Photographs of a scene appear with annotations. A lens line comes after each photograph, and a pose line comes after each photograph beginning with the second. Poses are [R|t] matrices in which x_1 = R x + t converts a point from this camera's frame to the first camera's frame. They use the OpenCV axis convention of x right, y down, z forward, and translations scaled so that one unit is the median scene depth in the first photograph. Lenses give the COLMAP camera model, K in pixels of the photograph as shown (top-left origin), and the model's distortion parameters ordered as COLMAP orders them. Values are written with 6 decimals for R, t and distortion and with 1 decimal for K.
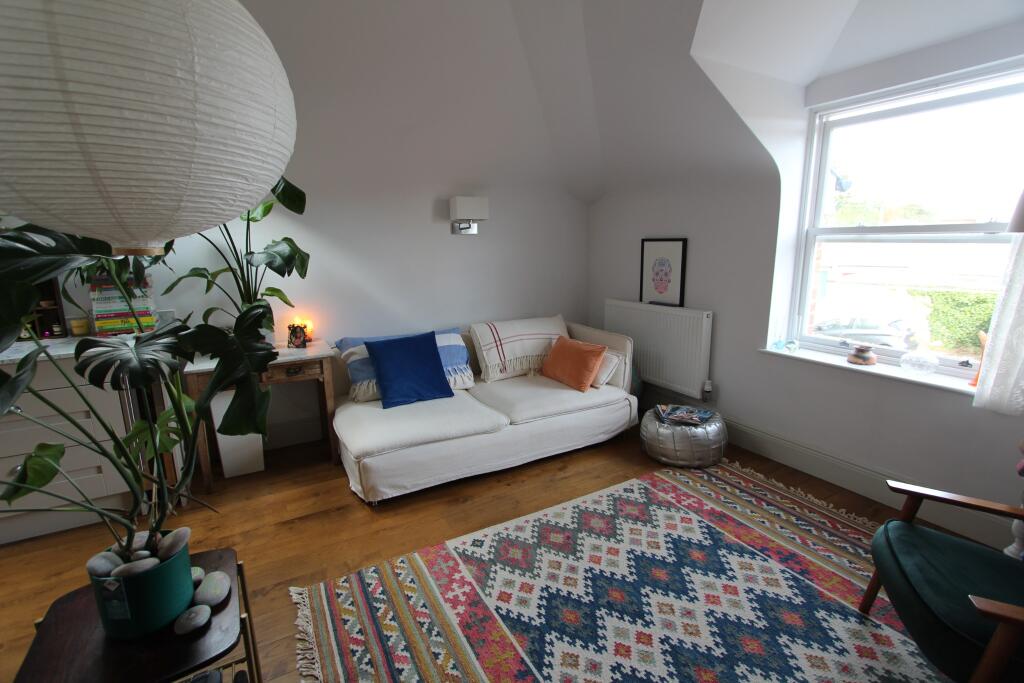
lens RADIAL K [[470.4, 0, 512.2], [0, 470.4, 338.3], [0, 0, 1]] dist [-0.016244, 0.002218]
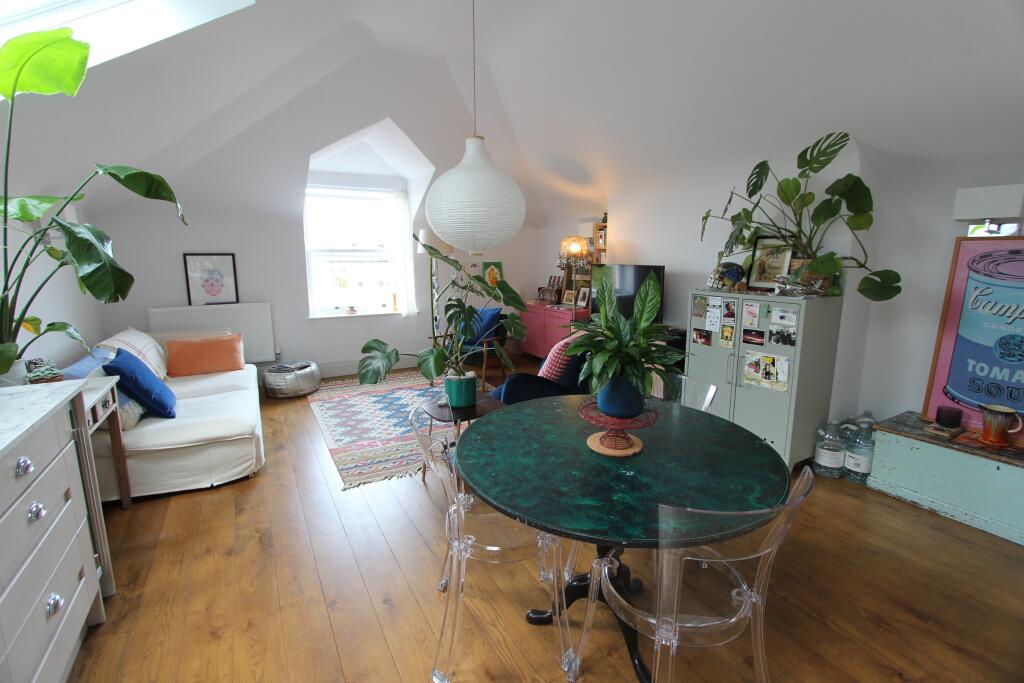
lens RADIAL K [[470.4, 0, 511.2], [0, 470.4, 337.0], [0, 0, 1]] dist [-0.016244, 0.002218]
pose [[-0.001329, -0.157869, 0.987459, -1.641057], [0.201211, 0.967222, 0.154904, -0.034806], [-0.979547, 0.198893, 0.030479, 0.312989]]
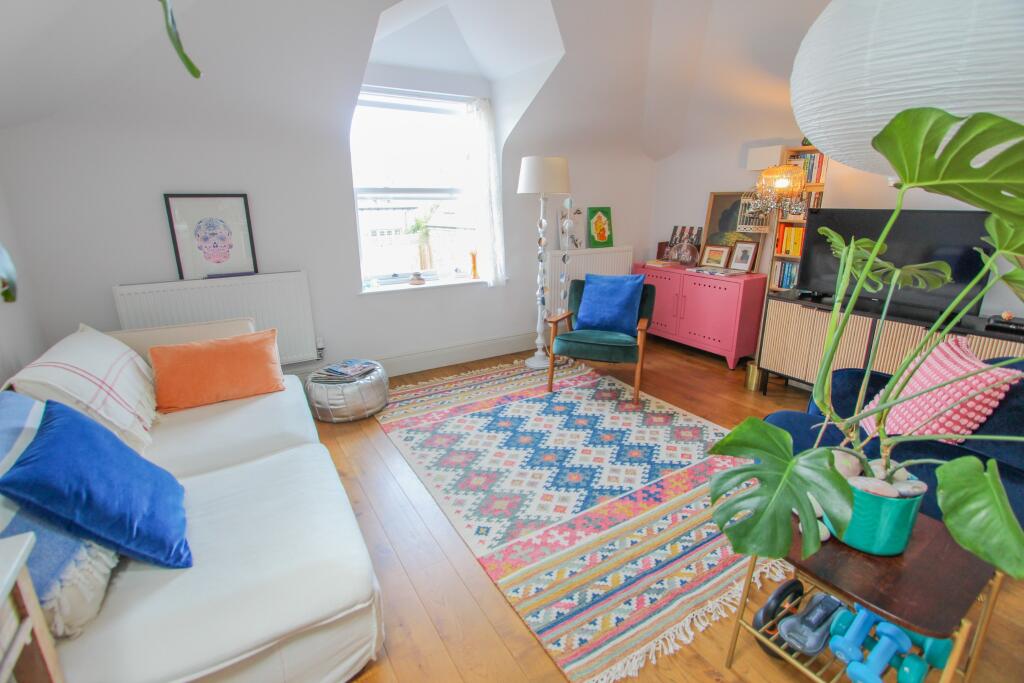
lens RADIAL K [[470.4, 0, 510.7], [0, 470.4, 337.8], [0, 0, 1]] dist [-0.016244, 0.002218]
pose [[-0.030891, -0.264464, 0.963901, -0.865551], [0.206192, 0.941932, 0.265045, -0.141907], [-0.978024, 0.206936, 0.025434, 0.869723]]
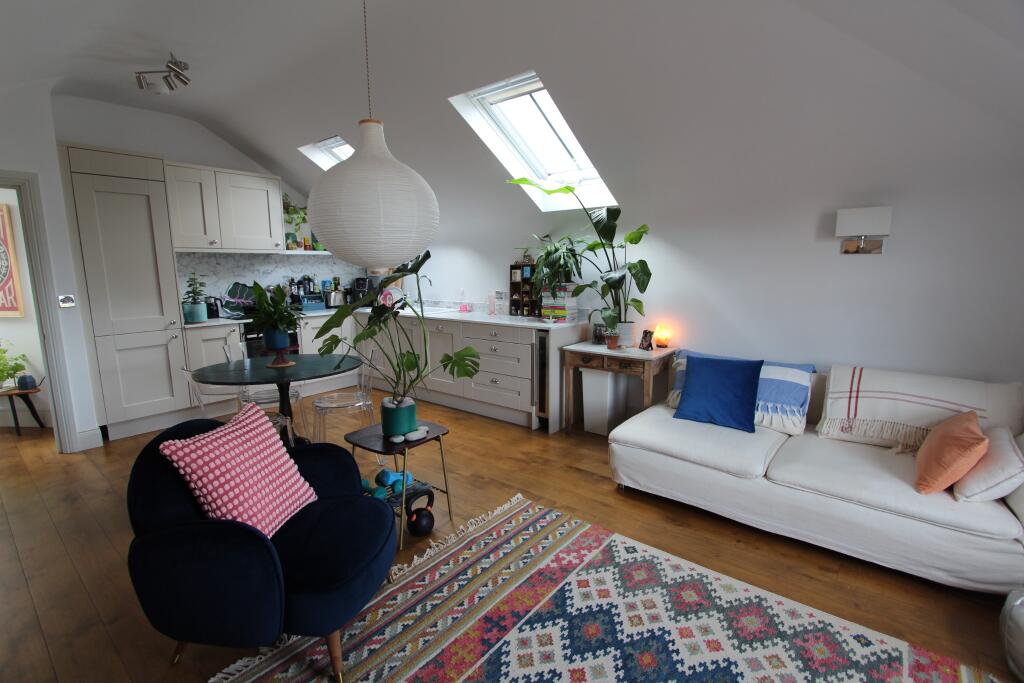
lens RADIAL K [[470.4, 0, 511.1], [0, 470.4, 343.3], [0, 0, 1]] dist [-0.016244, 0.002218]
pose [[0.365421, 0.160838, -0.916842, 0.738932], [-0.180672, 0.978483, 0.099642, -0.076172], [0.913140, 0.129236, 0.386617, 0.293186]]
